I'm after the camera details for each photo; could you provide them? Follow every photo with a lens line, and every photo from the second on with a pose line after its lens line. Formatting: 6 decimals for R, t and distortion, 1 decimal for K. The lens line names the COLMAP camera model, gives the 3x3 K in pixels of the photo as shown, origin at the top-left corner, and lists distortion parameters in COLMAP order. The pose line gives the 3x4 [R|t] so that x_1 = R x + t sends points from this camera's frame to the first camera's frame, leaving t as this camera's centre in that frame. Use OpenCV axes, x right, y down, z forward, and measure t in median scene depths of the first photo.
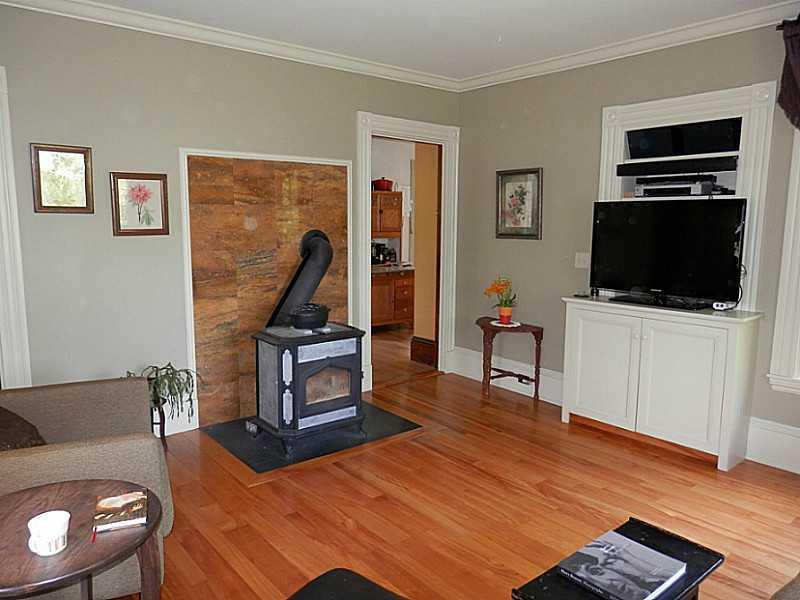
lens RADIAL K [[591.9, 0, 400.0], [0, 591.9, 300.0], [0, 0, 1]] dist [-0.026870, 0.000011]
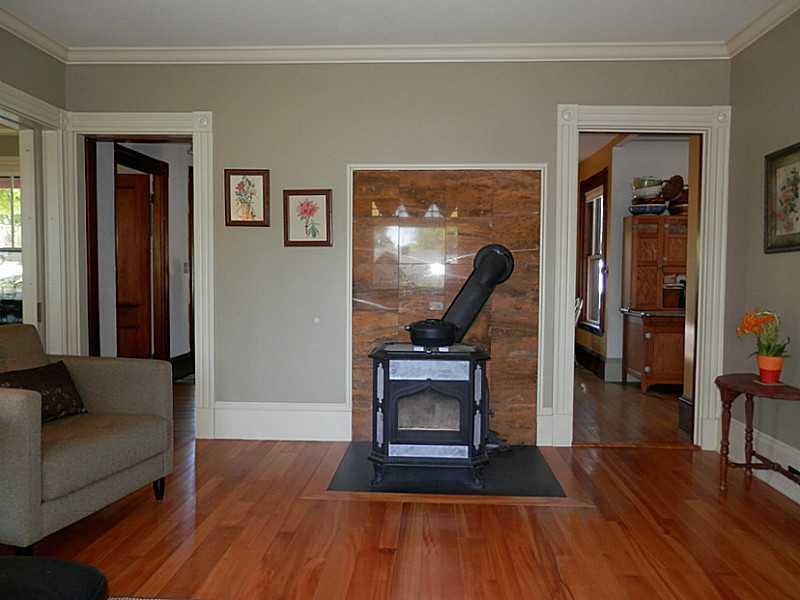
lens RADIAL K [[589.8, 0, 400.0], [0, 589.8, 300.0], [0, 0, 1]] dist [-0.004832, 0.001945]
pose [[0.738782, 0.026052, -0.673441, 0.397638], [-0.096942, 0.992969, -0.067935, 0.042428], [0.666936, 0.115475, 0.736113, 0.310516]]
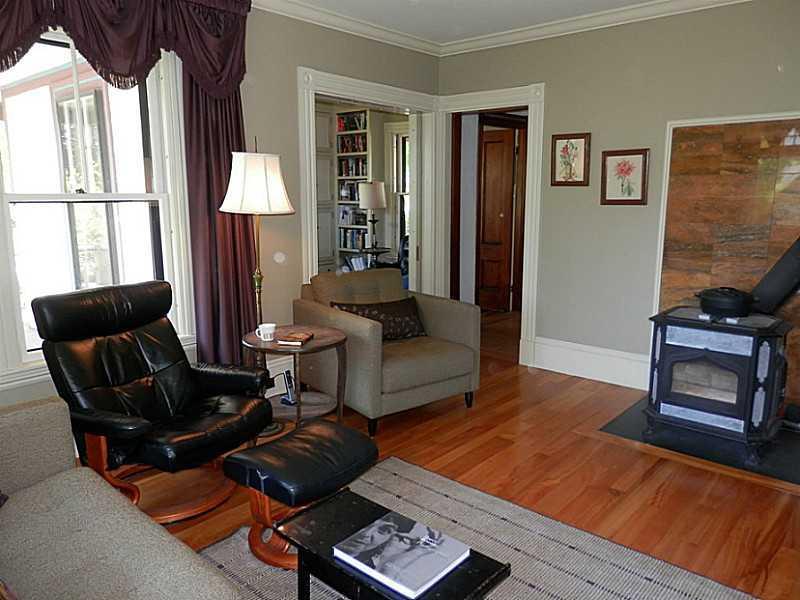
lens RADIAL K [[582.3, 0, 400.0], [0, 582.3, 300.0], [0, 0, 1]] dist [-0.020956, -0.000567]
pose [[0.155174, 0.170688, -0.973030, 0.588539], [-0.132789, 0.979626, 0.150668, -0.039222], [0.978922, 0.105828, 0.174677, 0.380809]]
